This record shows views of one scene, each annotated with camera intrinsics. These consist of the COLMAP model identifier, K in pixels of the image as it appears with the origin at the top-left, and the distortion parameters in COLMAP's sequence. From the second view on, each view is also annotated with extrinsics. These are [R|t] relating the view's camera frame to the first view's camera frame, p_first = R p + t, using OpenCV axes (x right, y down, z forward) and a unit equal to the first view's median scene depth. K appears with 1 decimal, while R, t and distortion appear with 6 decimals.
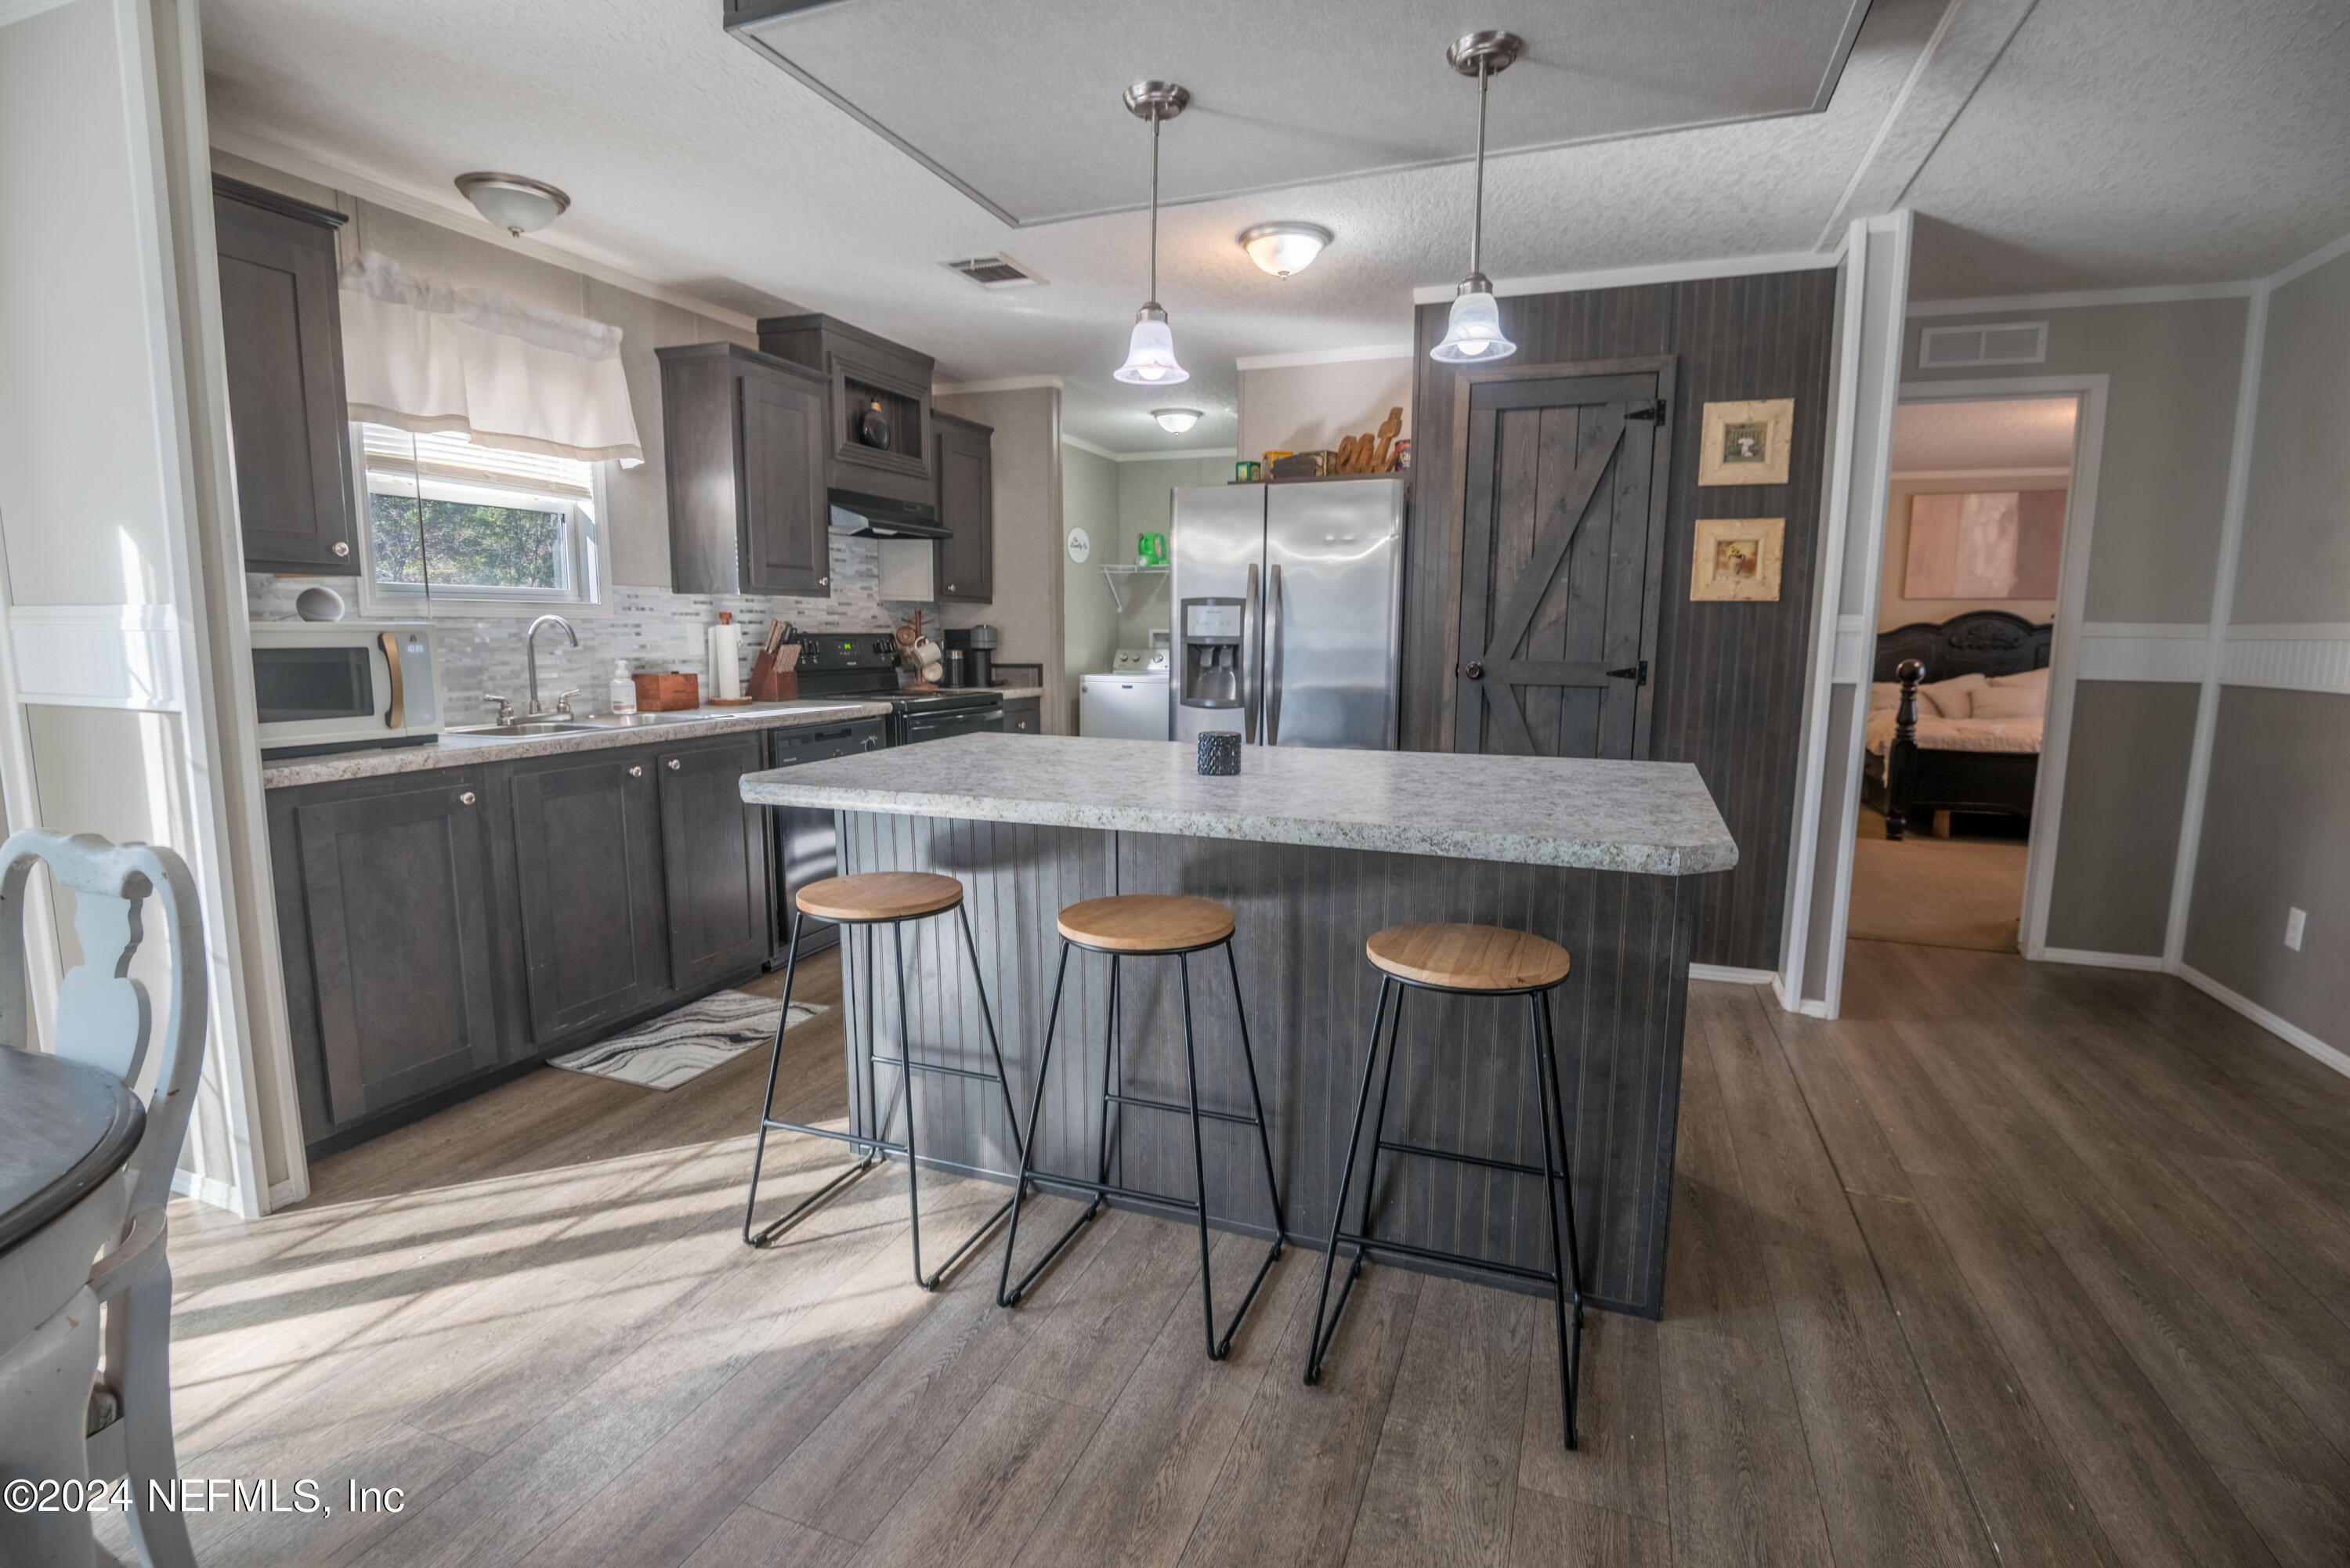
lens RADIAL K [[1092.0, 0, 1175.4], [0, 1092.0, 786.3], [0, 0, 1]] dist [-0.000357, -0.016808]
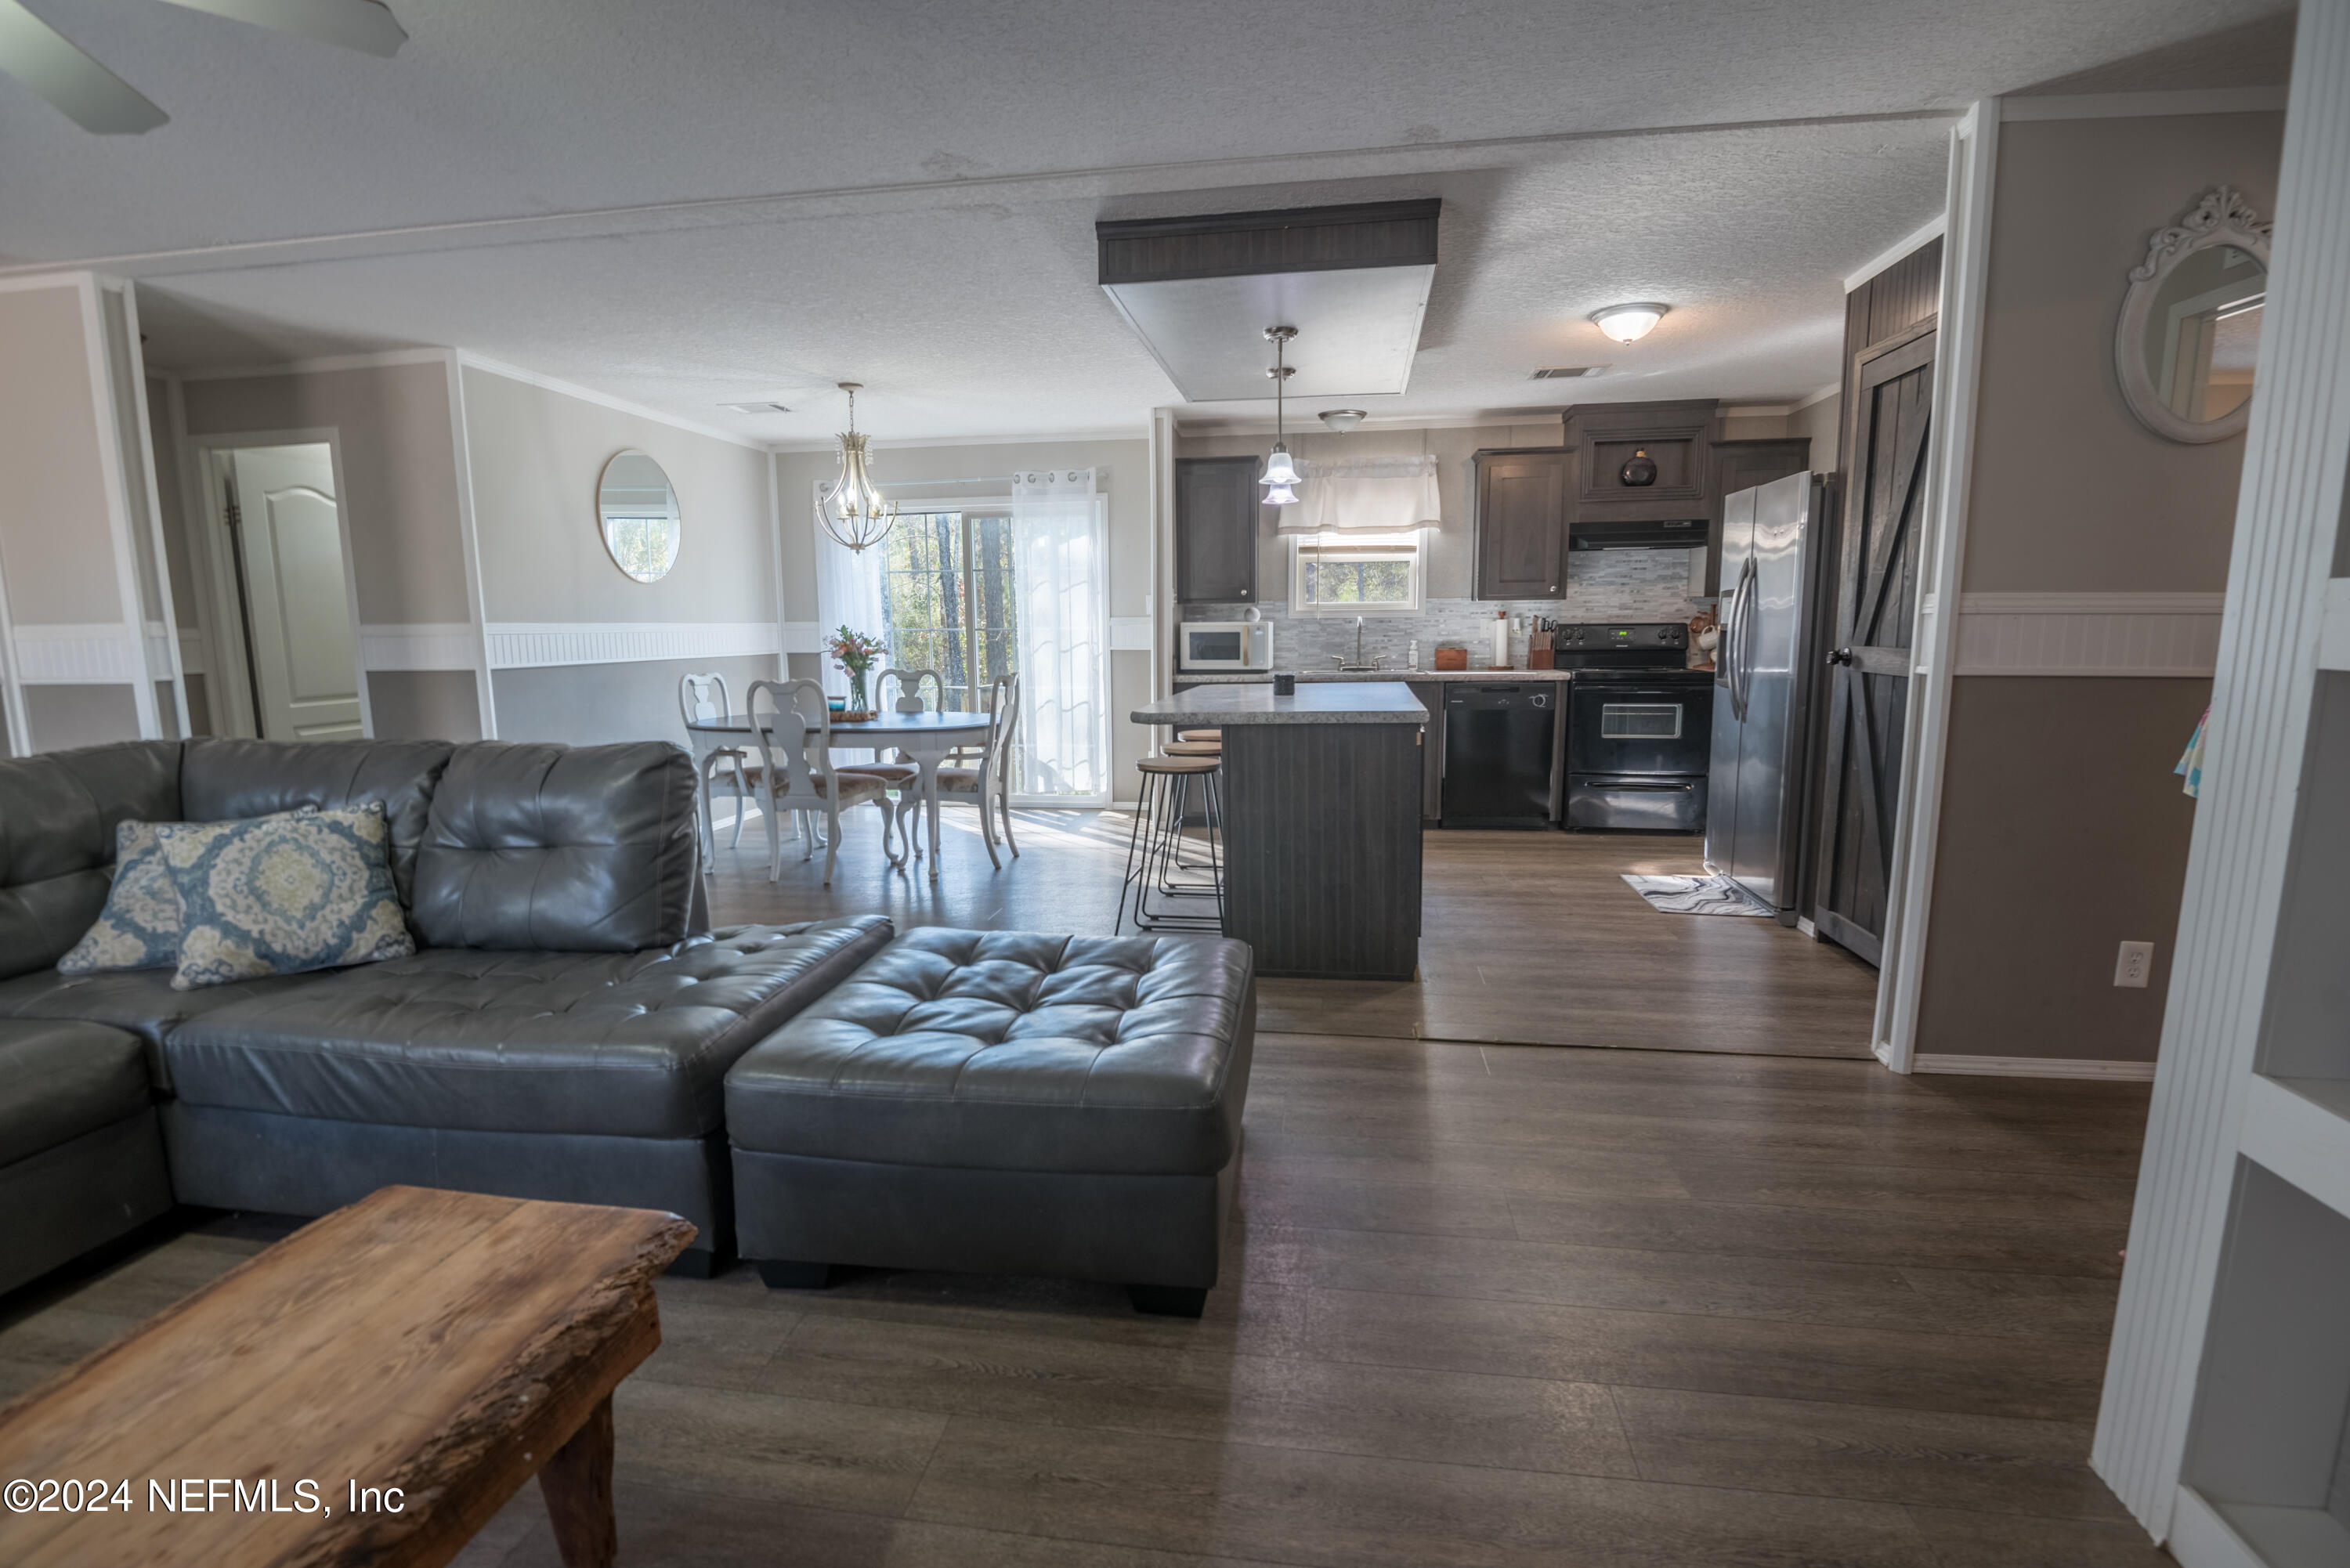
lens RADIAL K [[1087.7, 0, 1176.7], [0, 1087.7, 786.8], [0, 0, 1]] dist [-0.000645, -0.013541]
pose [[0.212380, 0.136325, -0.967631, 1.130916], [-0.126939, 0.985680, 0.111006, -0.024810], [0.968907, 0.099254, 0.226643, 0.222541]]
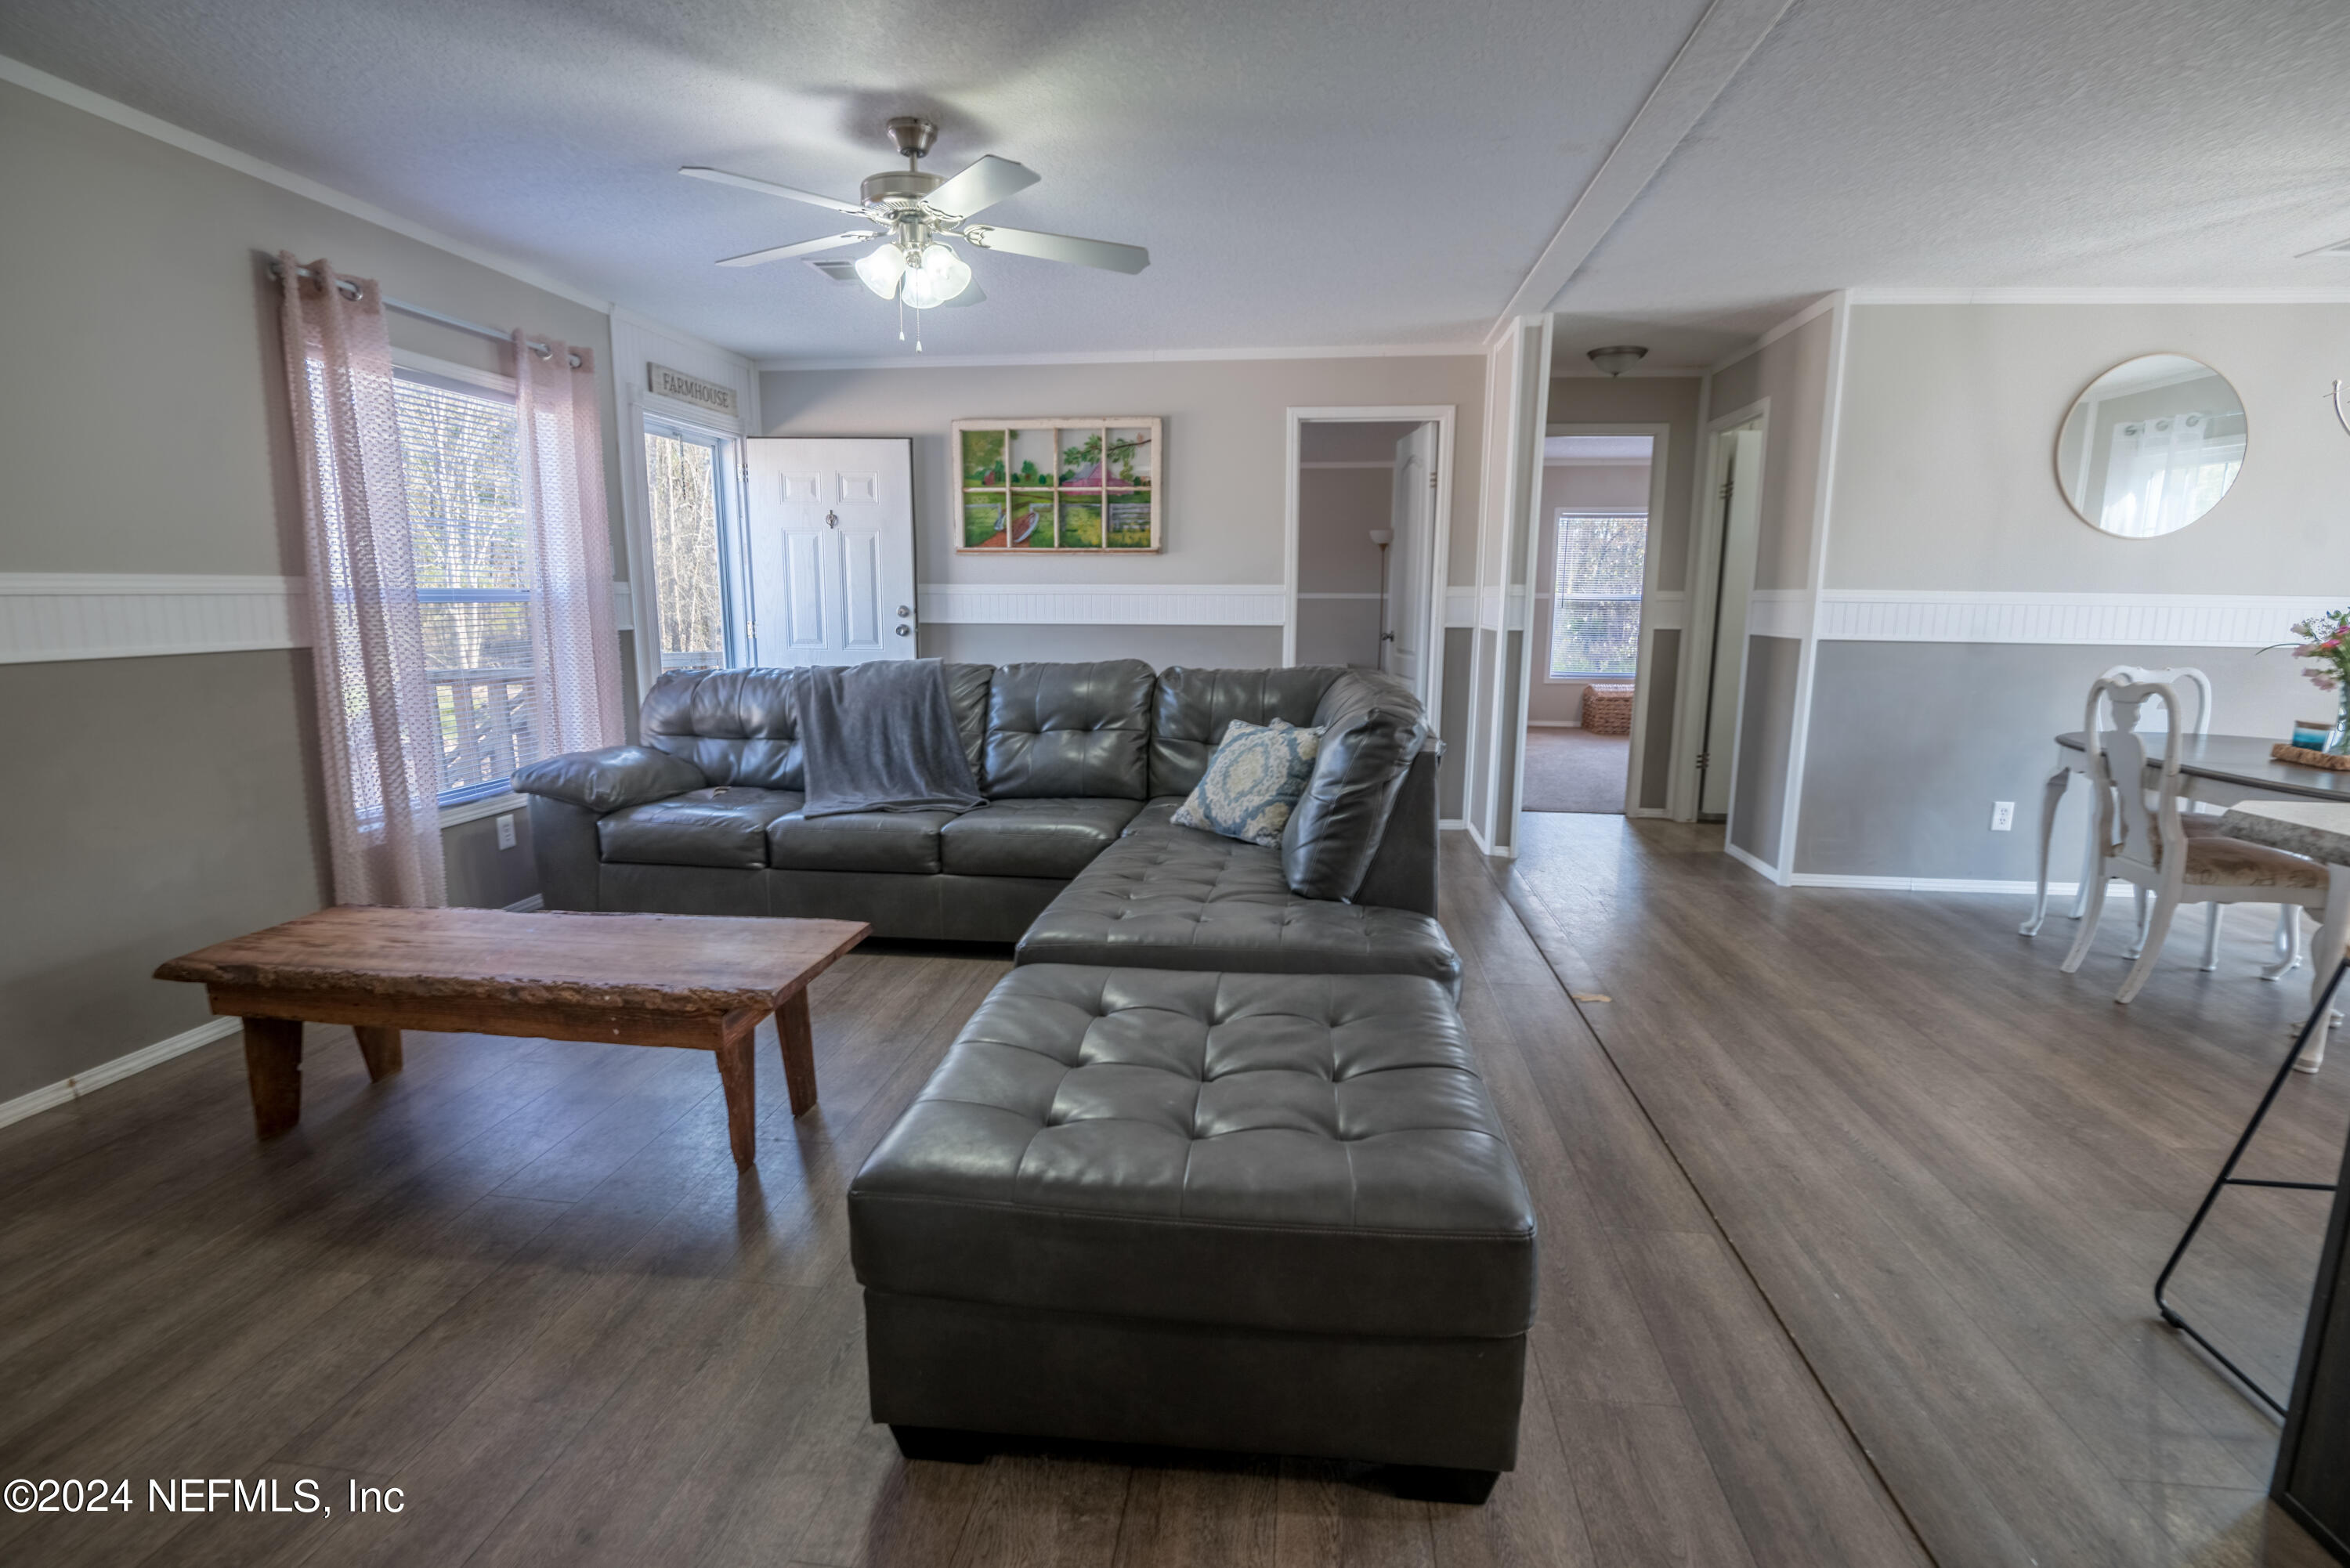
lens RADIAL K [[1087.7, 0, 1176.7], [0, 1087.7, 786.8], [0, 0, 1]] dist [-0.000645, -0.013541]
pose [[-0.969893, 0.029565, -0.241731, 0.682282], [-0.047131, 0.951051, 0.305420, -0.091175], [0.238928, 0.307617, -0.921024, 0.676446]]
